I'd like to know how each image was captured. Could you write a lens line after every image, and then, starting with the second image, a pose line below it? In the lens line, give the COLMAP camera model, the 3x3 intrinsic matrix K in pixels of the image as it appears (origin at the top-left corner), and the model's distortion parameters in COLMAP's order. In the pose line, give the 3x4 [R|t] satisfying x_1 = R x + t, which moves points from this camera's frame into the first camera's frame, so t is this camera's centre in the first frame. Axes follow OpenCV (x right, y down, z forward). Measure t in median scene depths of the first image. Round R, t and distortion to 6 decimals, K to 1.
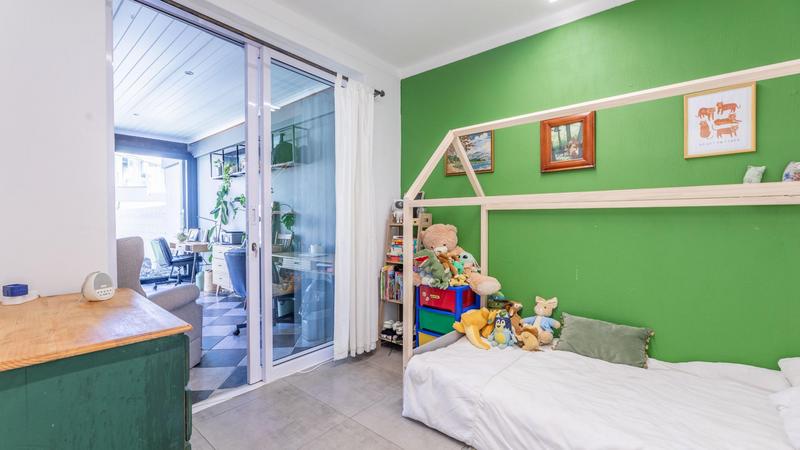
lens RADIAL K [[330.3, 0, 400.5], [0, 330.3, 222.4], [0, 0, 1]] dist [-0.002809, 0.000340]
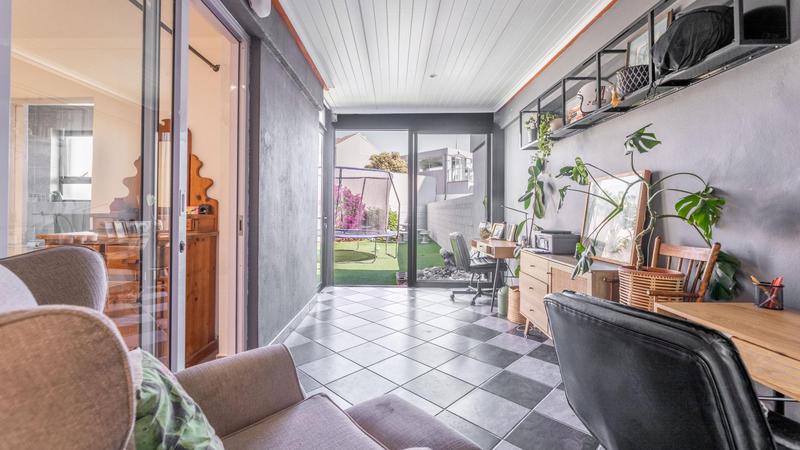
lens RADIAL K [[330.3, 0, 399.6], [0, 330.3, 217.4], [0, 0, 1]] dist [-0.002809, 0.000340]
pose [[0.638485, 0.018454, -0.769413, -0.214795], [-0.009430, 0.999825, 0.016155, -0.003001], [0.769576, -0.003059, 0.638547, 0.386160]]
